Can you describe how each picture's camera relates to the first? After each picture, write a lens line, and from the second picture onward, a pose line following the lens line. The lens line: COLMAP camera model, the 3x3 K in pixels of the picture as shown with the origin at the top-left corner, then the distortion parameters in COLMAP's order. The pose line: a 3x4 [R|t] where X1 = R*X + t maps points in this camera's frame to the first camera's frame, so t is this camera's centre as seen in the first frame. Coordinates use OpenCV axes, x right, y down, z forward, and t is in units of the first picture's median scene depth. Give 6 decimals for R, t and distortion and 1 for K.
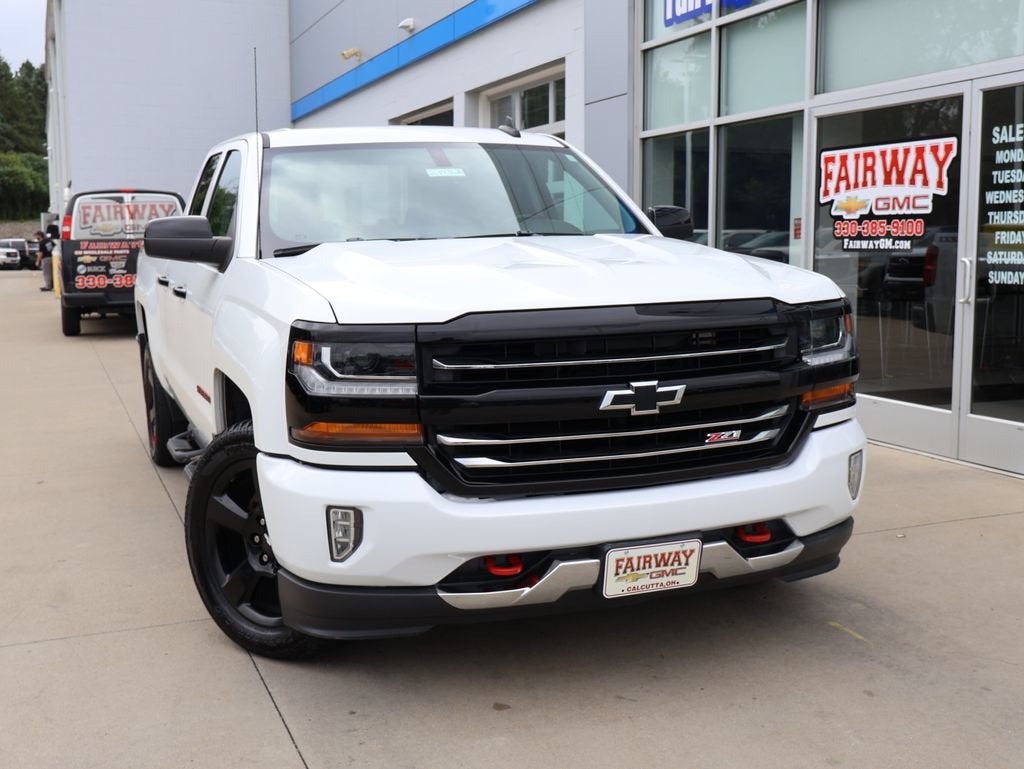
lens RADIAL K [[1198.5, 0, 514.9], [0, 1198.5, 386.4], [0, 0, 1]] dist [0.012406, -0.004018]
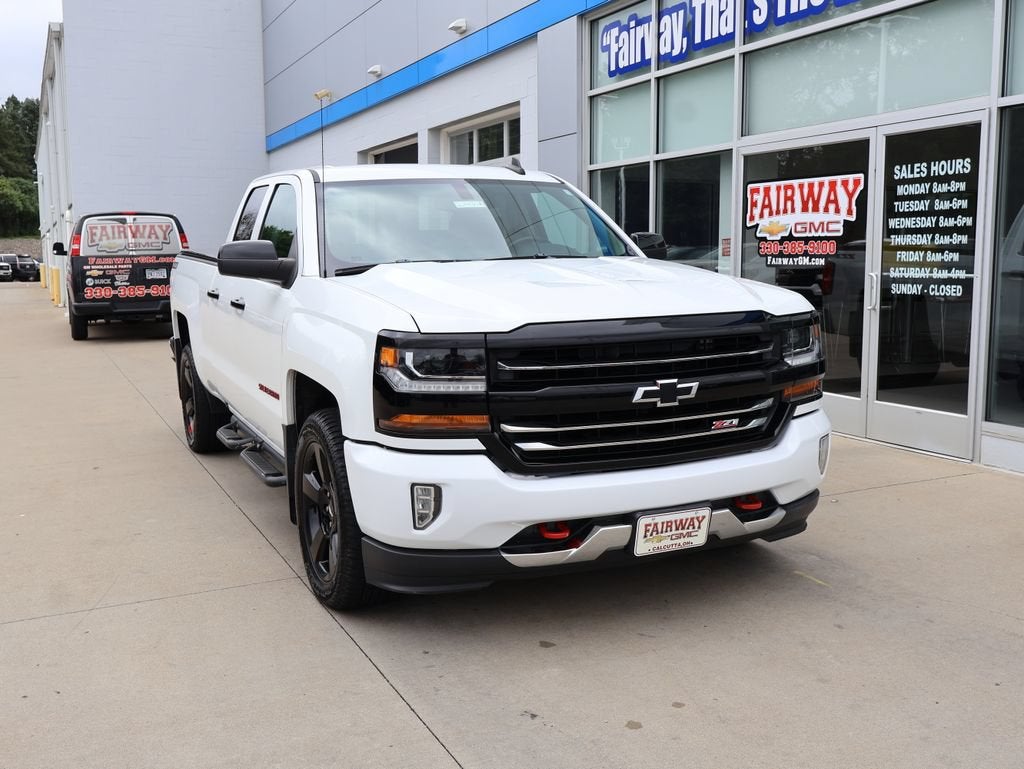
lens RADIAL K [[1033.2, 0, 507.2], [0, 1033.2, 383.9], [0, 0, 1]] dist [-0.008205, -0.001681]
pose [[0.998363, -0.008080, 0.056624, -0.048148], [0.007861, 0.999961, 0.004090, -0.002010], [-0.056655, -0.003638, 0.998387, -0.018596]]
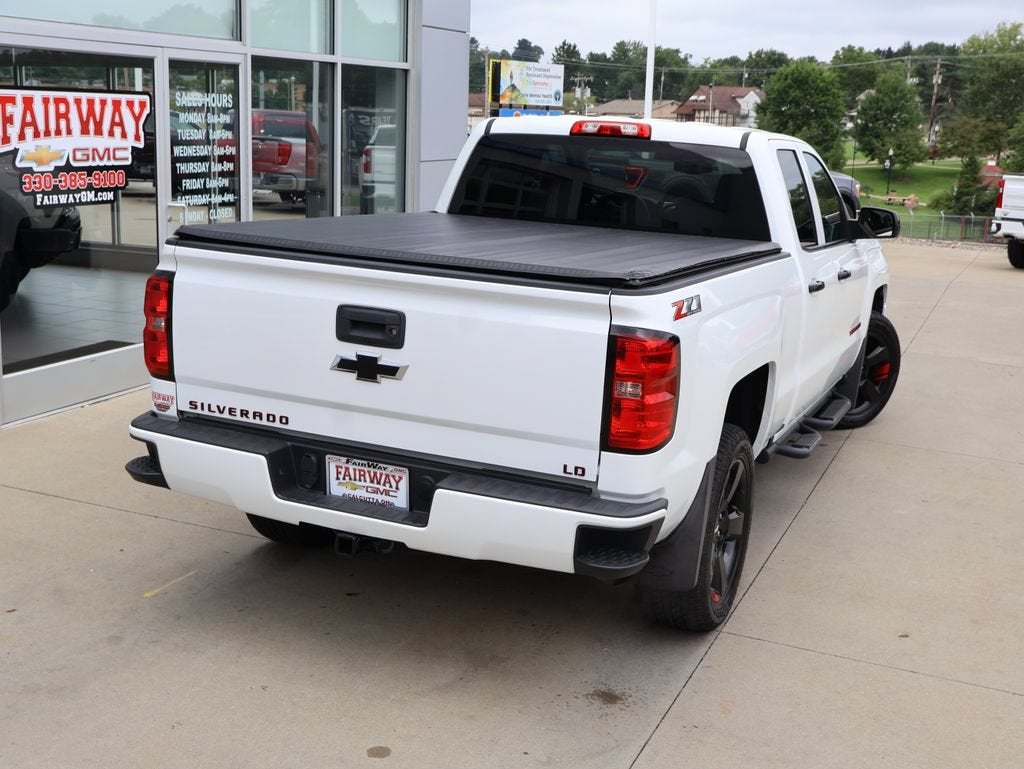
lens RADIAL K [[1279.0, 0, 489.9], [0, 1279.0, 364.4], [0, 0, 1]] dist [0.080396, -0.030147]
pose [[-0.708883, -0.162764, 0.686289, -0.660631], [0.051031, 0.958624, 0.280063, -0.265929], [-0.703477, 0.233554, -0.671247, 1.514370]]
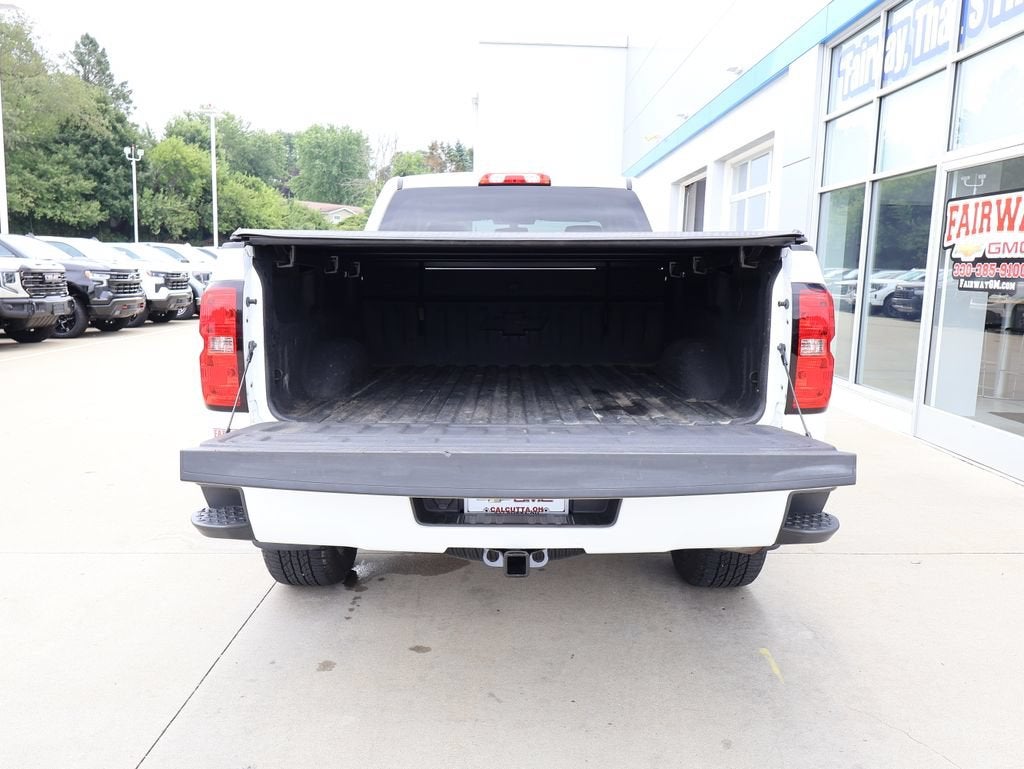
lens RADIAL K [[797.1, 0, 519.9], [0, 797.1, 385.0], [0, 0, 1]] dist [-0.005092, 0.000773]
pose [[0.935308, 0.077040, -0.345346, 0.162864], [-0.069197, 0.996989, 0.035000, -0.022886], [0.347003, -0.008839, 0.937822, 0.166332]]
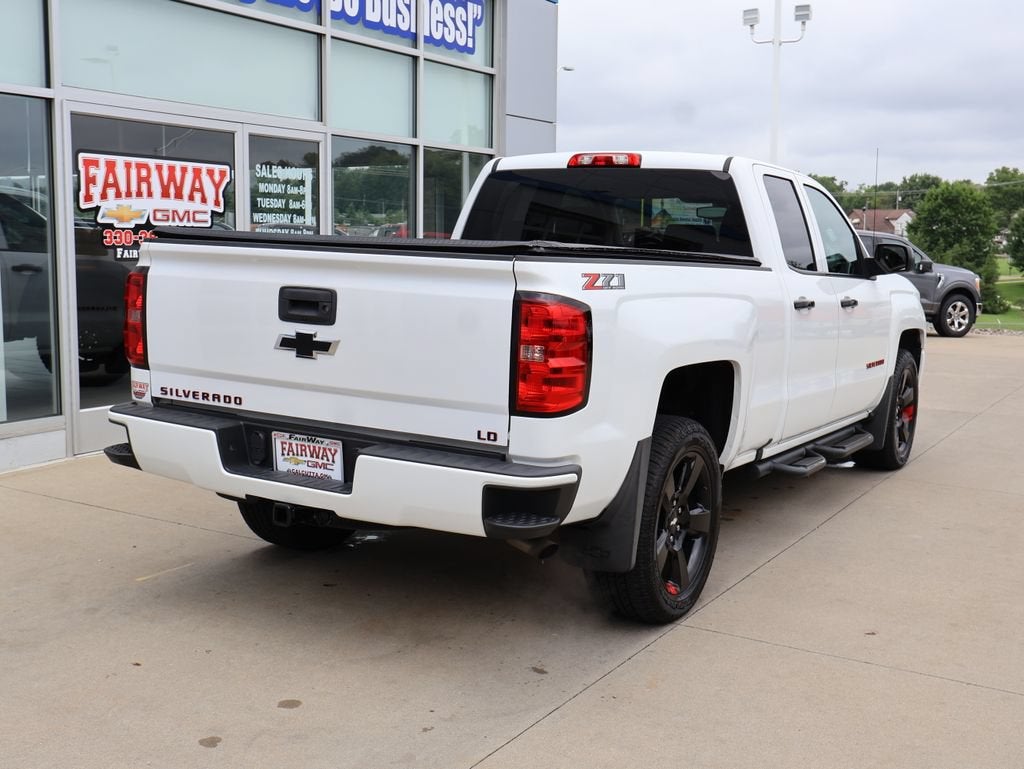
lens RADIAL K [[1198.5, 0, 514.9], [0, 1198.5, 386.4], [0, 0, 1]] dist [0.012406, -0.004018]
pose [[-0.622498, -0.107729, 0.775171, -0.730452], [0.077413, 0.977147, 0.197965, -0.191974], [-0.778783, 0.183241, -0.599933, 1.434283]]
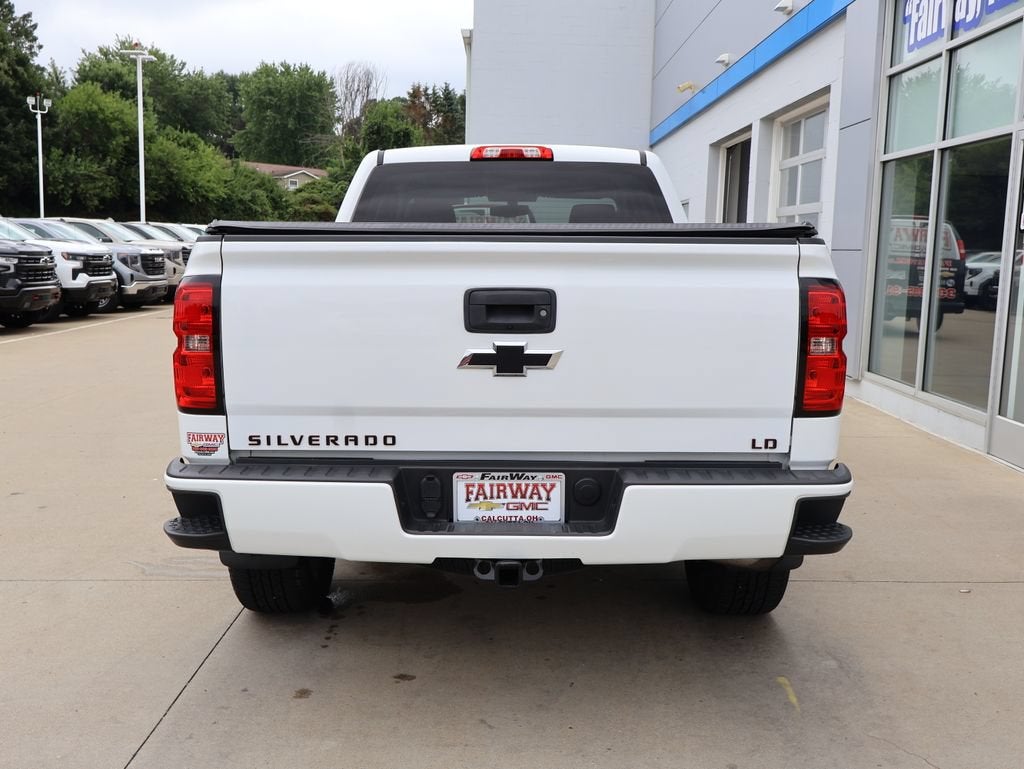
lens RADIAL K [[1020.7, 0, 512.0], [0, 1020.7, 384.5], [0, 0, 1]] dist [-0.039629, 0.009413]
pose [[0.930716, 0.073826, -0.358215, 0.190205], [-0.069534, 0.997270, 0.024868, -0.021835], [0.359073, 0.001763, 0.933308, 0.106588]]
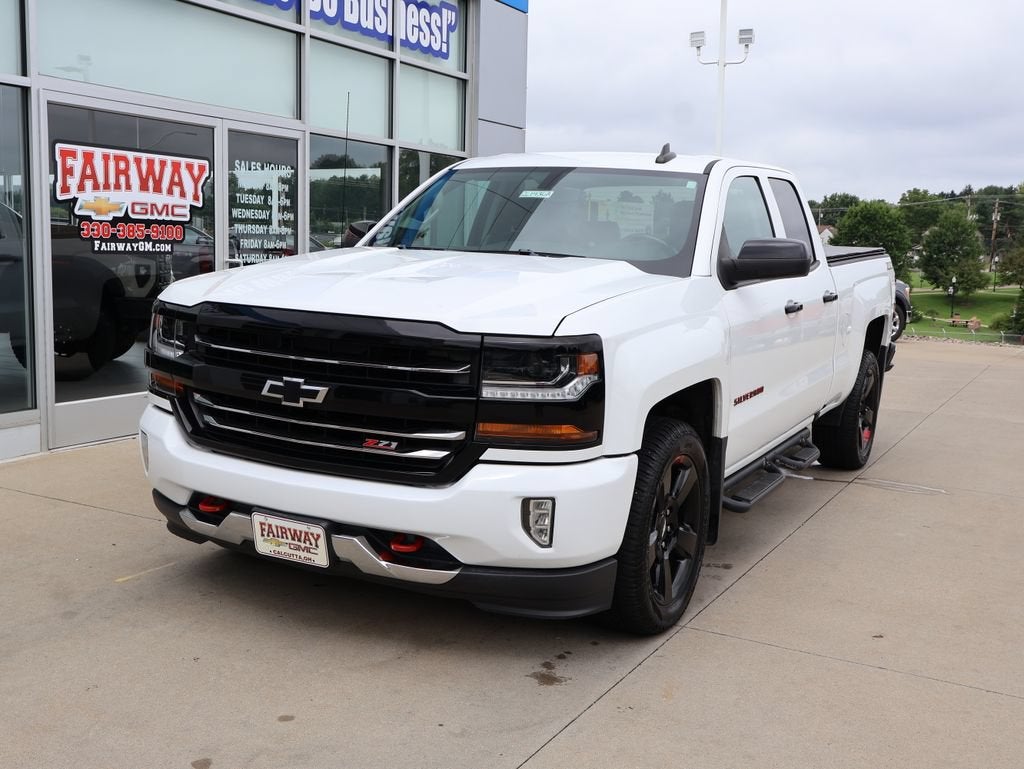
lens RADIAL K [[1122.5, 0, 512.0], [0, 1122.5, 384.5], [0, 0, 1]] dist [0.012143, 0.033501]
pose [[-0.653490, -0.110830, 0.748777, -0.667819], [0.062122, 0.978033, 0.198980, -0.179056], [-0.754382, 0.176547, -0.632250, 1.418915]]
